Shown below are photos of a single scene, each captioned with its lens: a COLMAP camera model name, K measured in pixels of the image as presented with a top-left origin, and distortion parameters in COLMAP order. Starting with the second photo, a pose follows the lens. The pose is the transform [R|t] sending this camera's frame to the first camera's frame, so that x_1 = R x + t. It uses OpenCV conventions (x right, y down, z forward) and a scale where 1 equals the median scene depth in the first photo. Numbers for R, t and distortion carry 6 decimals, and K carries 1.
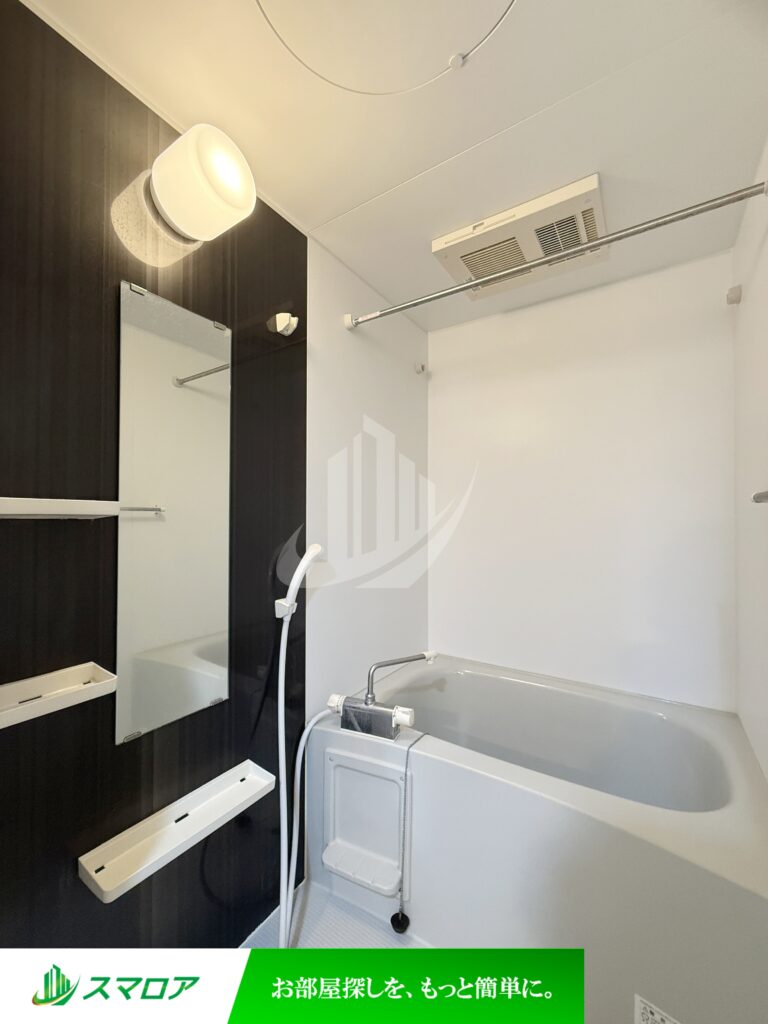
lens RADIAL K [[408.8, 0, 384.2], [0, 408.8, 517.3], [0, 0, 1]] dist [0.000536, -0.000351]
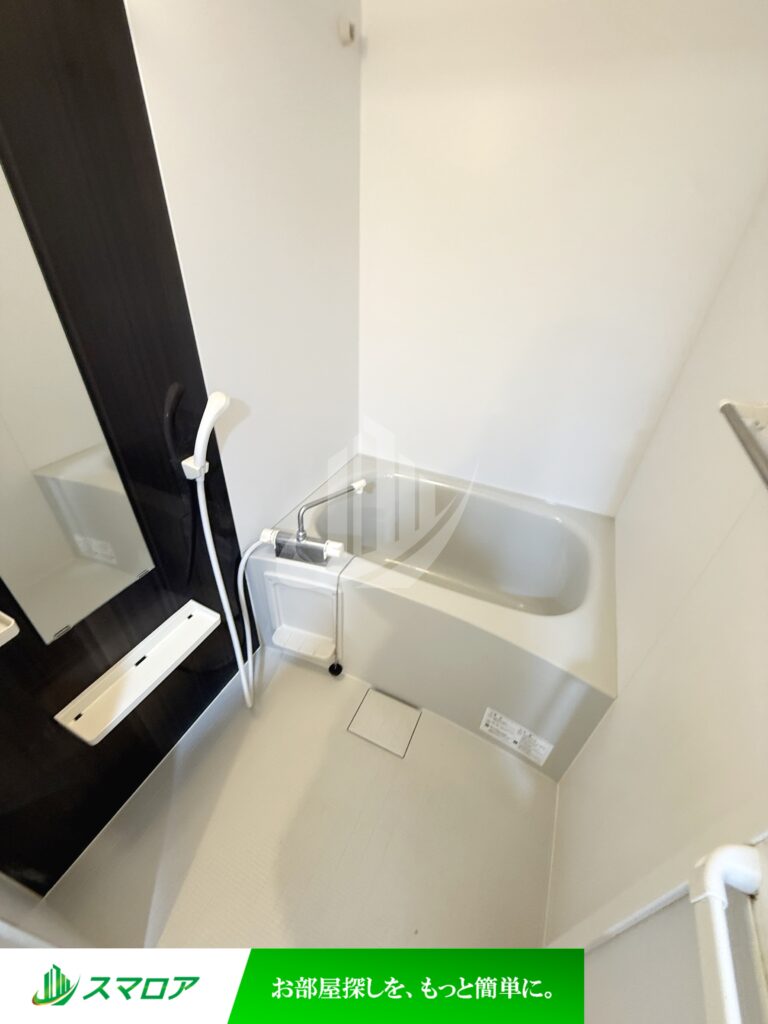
lens RADIAL K [[408.8, 0, 385.3], [0, 408.8, 512.2], [0, 0, 1]] dist [0.000536, -0.000351]
pose [[0.987462, -0.053604, 0.148478, 0.025997], [-0.043757, 0.810776, 0.583719, -0.227963], [-0.151672, -0.582898, 0.798264, 0.172611]]
